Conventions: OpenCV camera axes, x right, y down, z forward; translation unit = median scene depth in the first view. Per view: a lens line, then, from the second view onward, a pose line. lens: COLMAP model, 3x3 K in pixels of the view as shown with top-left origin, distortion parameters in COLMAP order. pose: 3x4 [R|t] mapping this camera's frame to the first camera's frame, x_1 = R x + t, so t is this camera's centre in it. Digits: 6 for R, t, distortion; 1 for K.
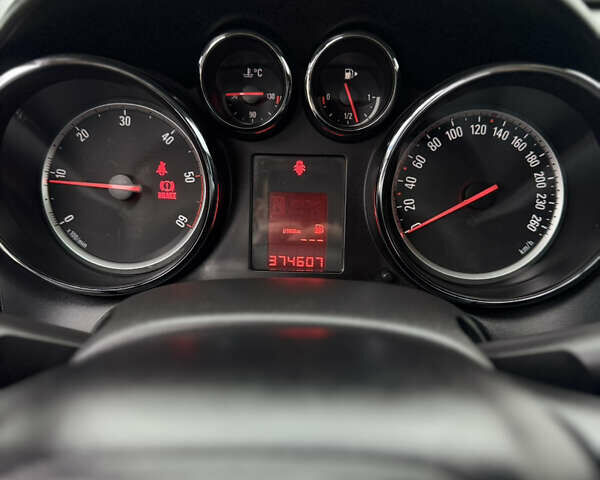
lens RADIAL K [[572.4, 0, 293.6], [0, 572.4, 239.9], [0, 0, 1]] dist [0.121573, -0.175344]
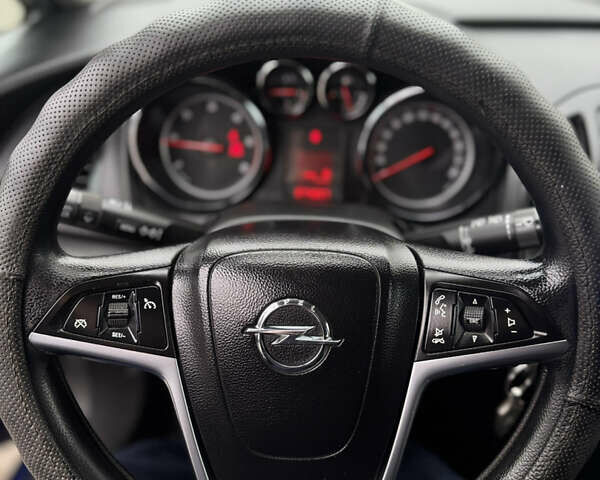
lens RADIAL K [[572.4, 0, 293.6], [0, 572.4, 239.9], [0, 0, 1]] dist [0.121573, -0.175344]
pose [[0.999647, 0.017705, -0.019785, -0.013908], [-0.015604, 0.994690, 0.101730, 0.003185], [0.021481, -0.101385, 0.994615, -0.704677]]
